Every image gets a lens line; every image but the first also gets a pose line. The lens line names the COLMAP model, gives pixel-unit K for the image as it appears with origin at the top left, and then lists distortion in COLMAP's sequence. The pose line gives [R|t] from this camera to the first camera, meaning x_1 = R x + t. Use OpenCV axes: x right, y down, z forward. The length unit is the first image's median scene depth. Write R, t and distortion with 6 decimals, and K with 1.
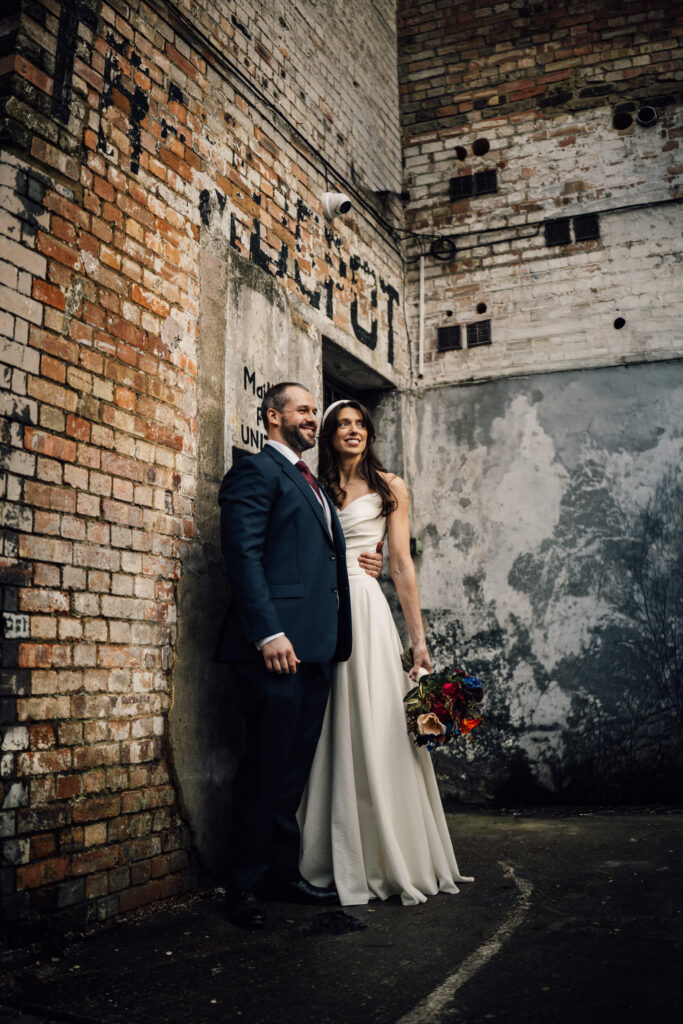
lens RADIAL K [[968.8, 0, 341.5], [0, 968.8, 512.0], [0, 0, 1]] dist [-0.217594, 0.031816]
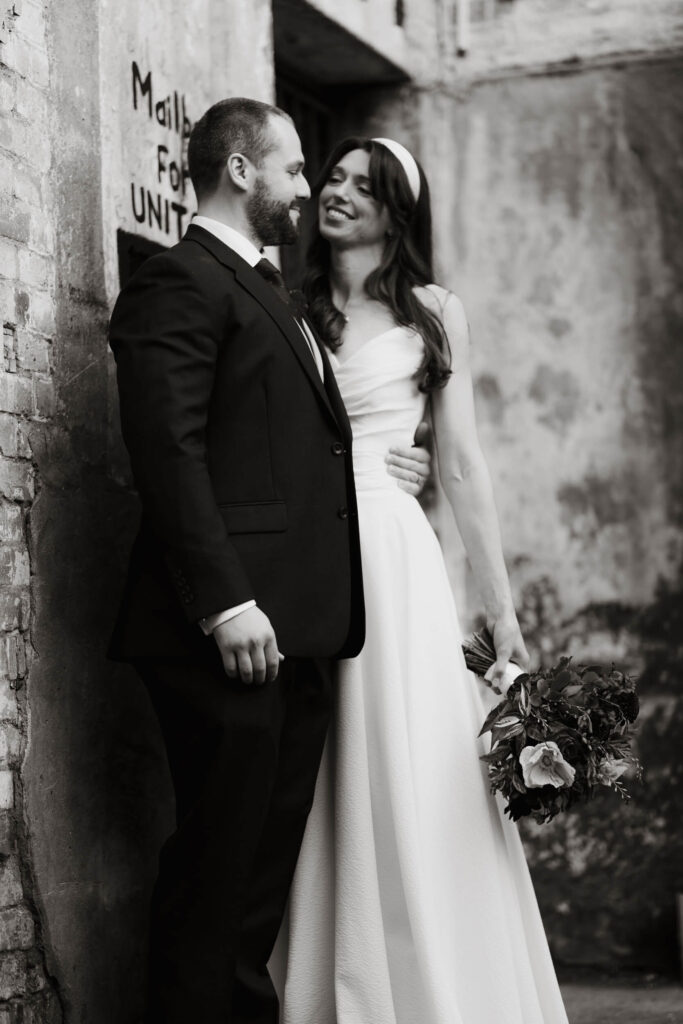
lens RADIAL K [[2463.1, 0, 341.5], [0, 2463.1, 512.0], [0, 0, 1]] dist [-0.001982, -0.083925]
pose [[0.997491, -0.014819, 0.069224, -0.091147], [0.009317, 0.996820, 0.079145, -0.023396], [-0.070177, -0.078302, 0.994457, -0.282245]]
